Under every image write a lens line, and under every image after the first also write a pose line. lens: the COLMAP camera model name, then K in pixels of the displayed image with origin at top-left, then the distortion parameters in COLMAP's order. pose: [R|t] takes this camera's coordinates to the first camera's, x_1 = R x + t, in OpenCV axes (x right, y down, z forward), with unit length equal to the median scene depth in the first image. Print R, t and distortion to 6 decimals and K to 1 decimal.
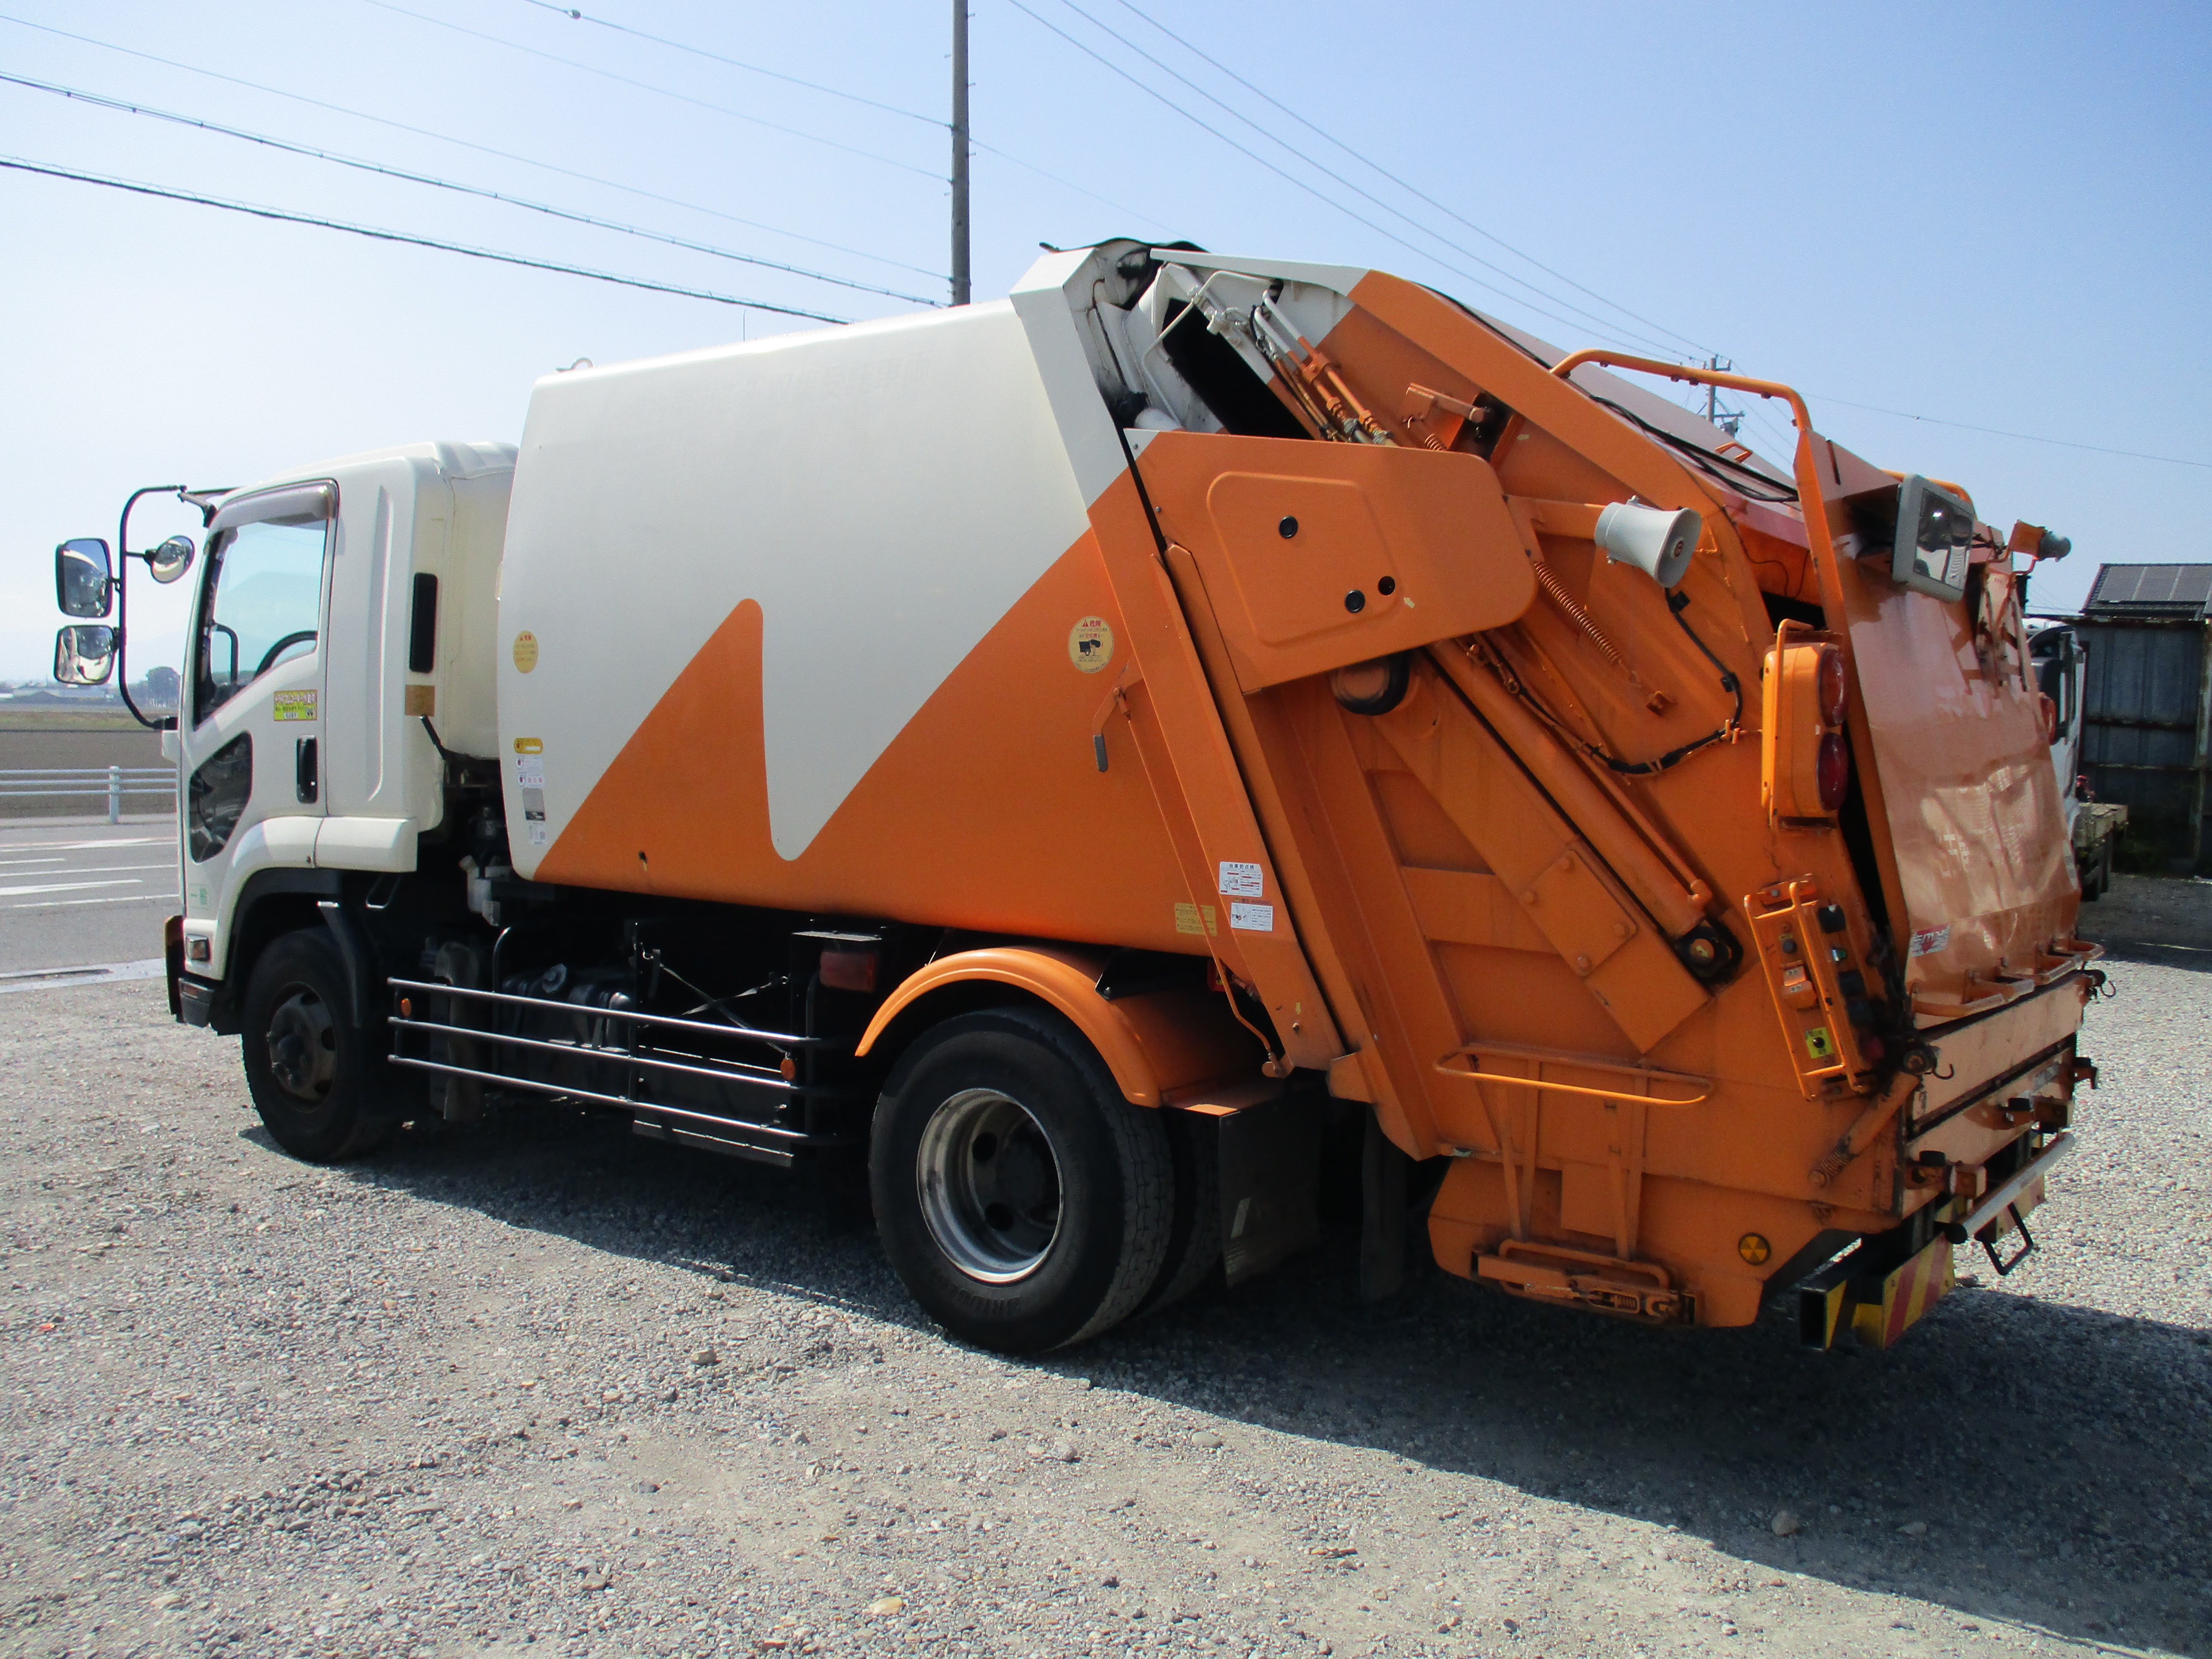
lens RADIAL K [[1836.5, 0, 1106.0], [0, 1836.5, 829.5], [0, 0, 1]] dist [0.009750, -0.051578]
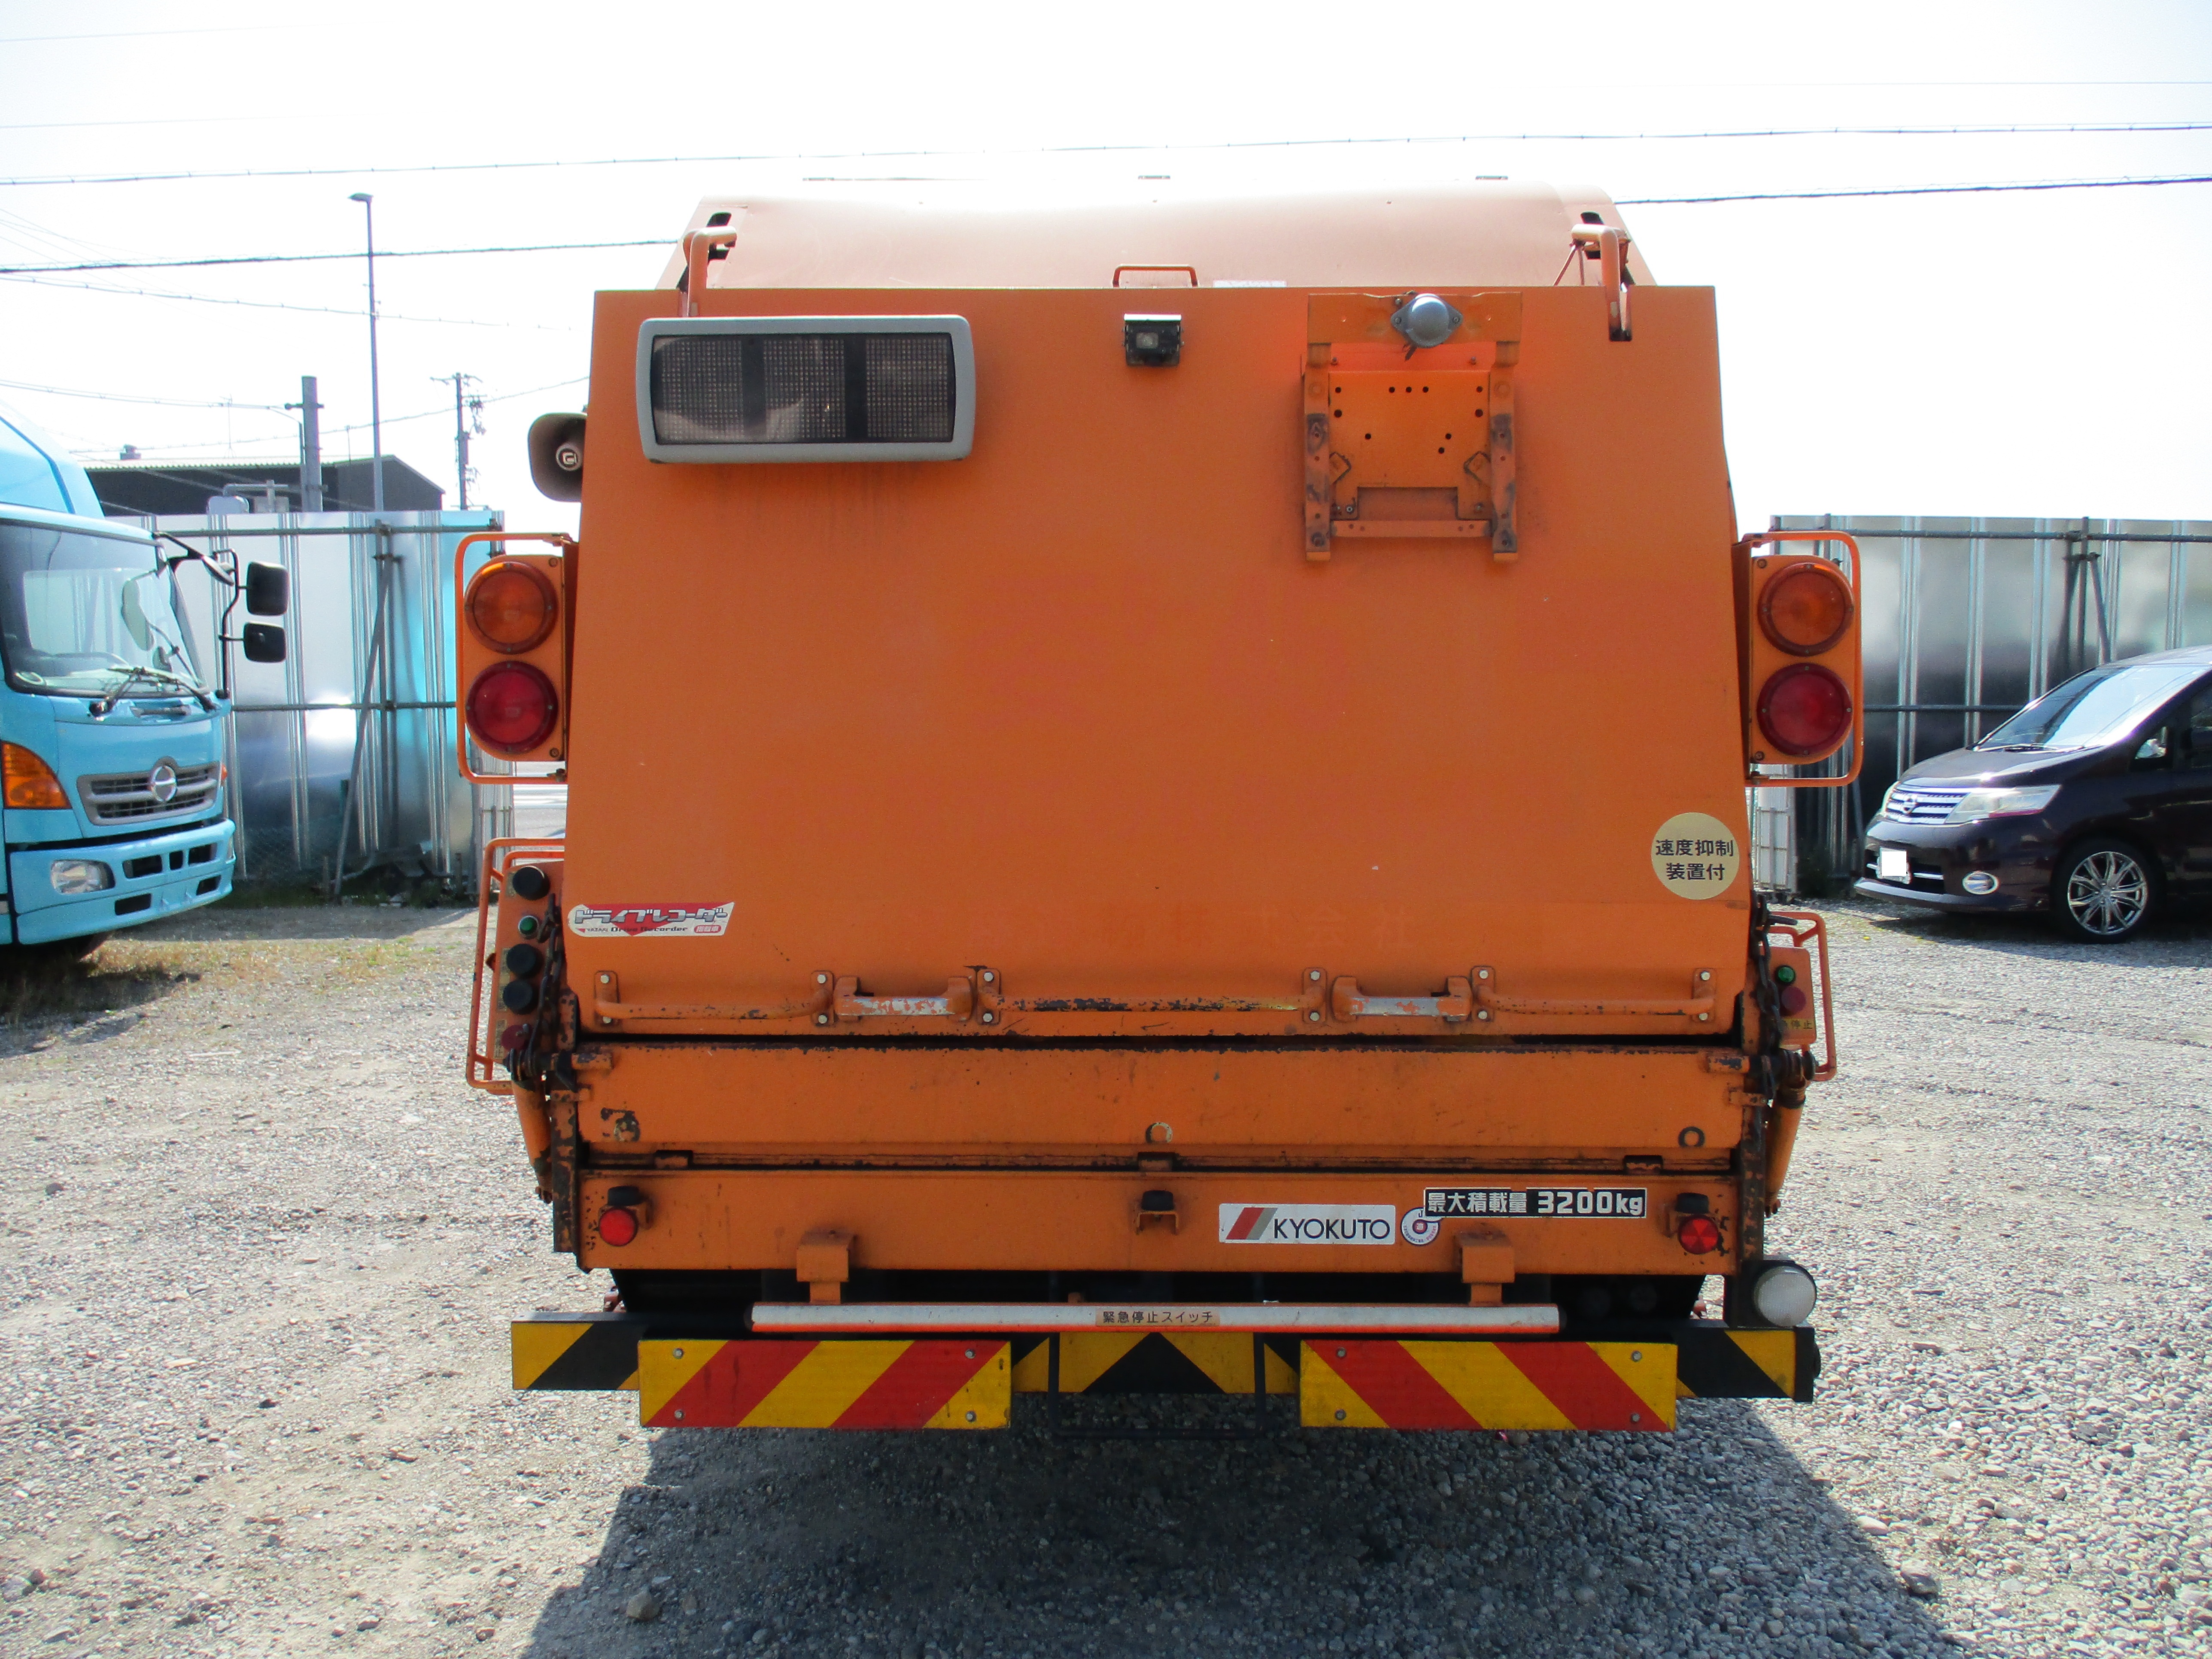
lens RADIAL K [[1836.5, 0, 1106.0], [0, 1836.5, 829.5], [0, 0, 1]] dist [0.009750, -0.051578]
pose [[0.616308, 0.049656, -0.785938, 0.986789], [-0.031021, 0.998766, 0.038777, -0.019217], [0.786894, 0.000482, 0.617088, 0.548627]]
